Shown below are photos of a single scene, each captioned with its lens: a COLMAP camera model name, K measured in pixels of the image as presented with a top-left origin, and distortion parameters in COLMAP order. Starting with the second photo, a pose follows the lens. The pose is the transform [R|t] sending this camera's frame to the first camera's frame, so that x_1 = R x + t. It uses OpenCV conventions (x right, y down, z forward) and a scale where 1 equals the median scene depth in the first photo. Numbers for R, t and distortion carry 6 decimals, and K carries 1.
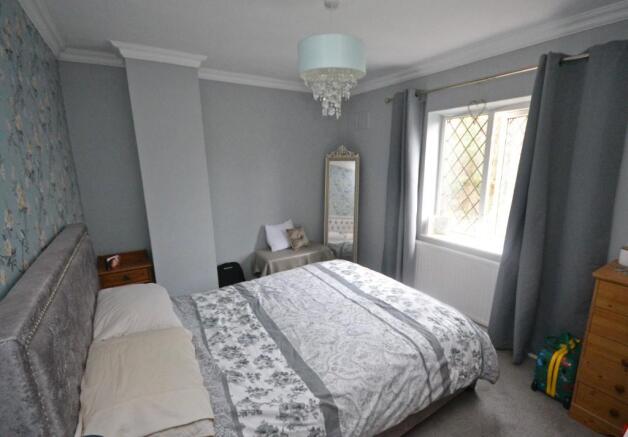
lens RADIAL K [[302.8, 0, 314.0], [0, 302.8, 218.5], [0, 0, 1]] dist [-0.000039, -0.000053]
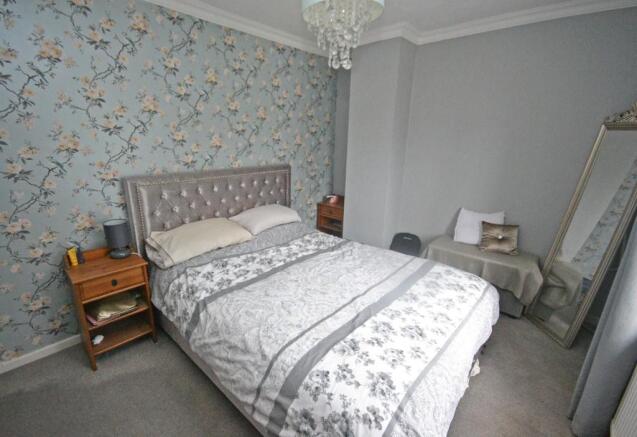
lens RADIAL K [[284.5, 0, 318.5], [0, 284.5, 218.5], [0, 0, 1]] dist [0.000253, 0.000045]
pose [[0.271481, 0.272820, -0.922966, 0.875780], [-0.196049, 0.954552, 0.224491, -0.095085], [0.942265, 0.120002, 0.312629, 0.758029]]
